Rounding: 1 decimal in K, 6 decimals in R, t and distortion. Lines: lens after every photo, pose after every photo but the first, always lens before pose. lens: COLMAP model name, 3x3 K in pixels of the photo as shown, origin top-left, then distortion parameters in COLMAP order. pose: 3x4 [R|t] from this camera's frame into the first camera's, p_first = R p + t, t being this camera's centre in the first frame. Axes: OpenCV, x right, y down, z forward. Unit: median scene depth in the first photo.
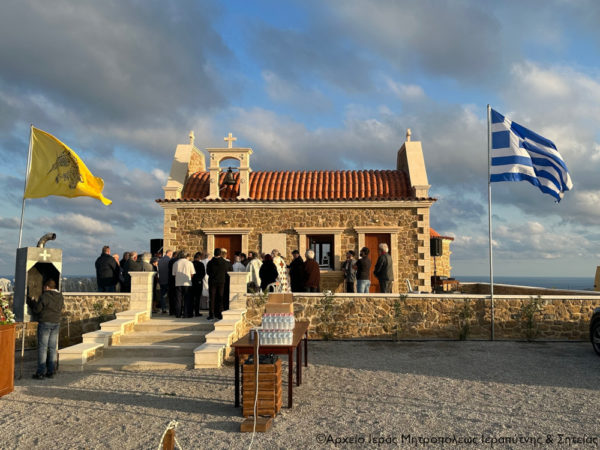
lens RADIAL K [[541.1, 0, 319.3], [0, 541.1, 225.4], [0, 0, 1]] dist [0.084273, 0.000291]
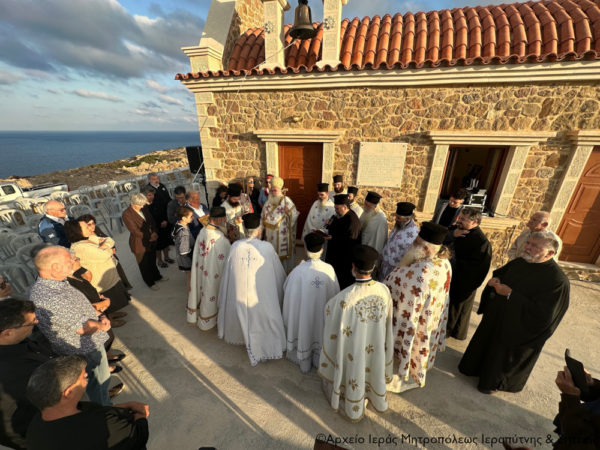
lens RADIAL K [[240.3, 0, 300.0], [0, 240.3, 225.0], [0, 0, 1]] dist [-0.001305, 0.000023]
pose [[0.974192, 0.092192, -0.206037, -0.107229], [0.010425, 0.893439, 0.449064, -0.018752], [0.225482, -0.439622, 0.869419, 0.740173]]
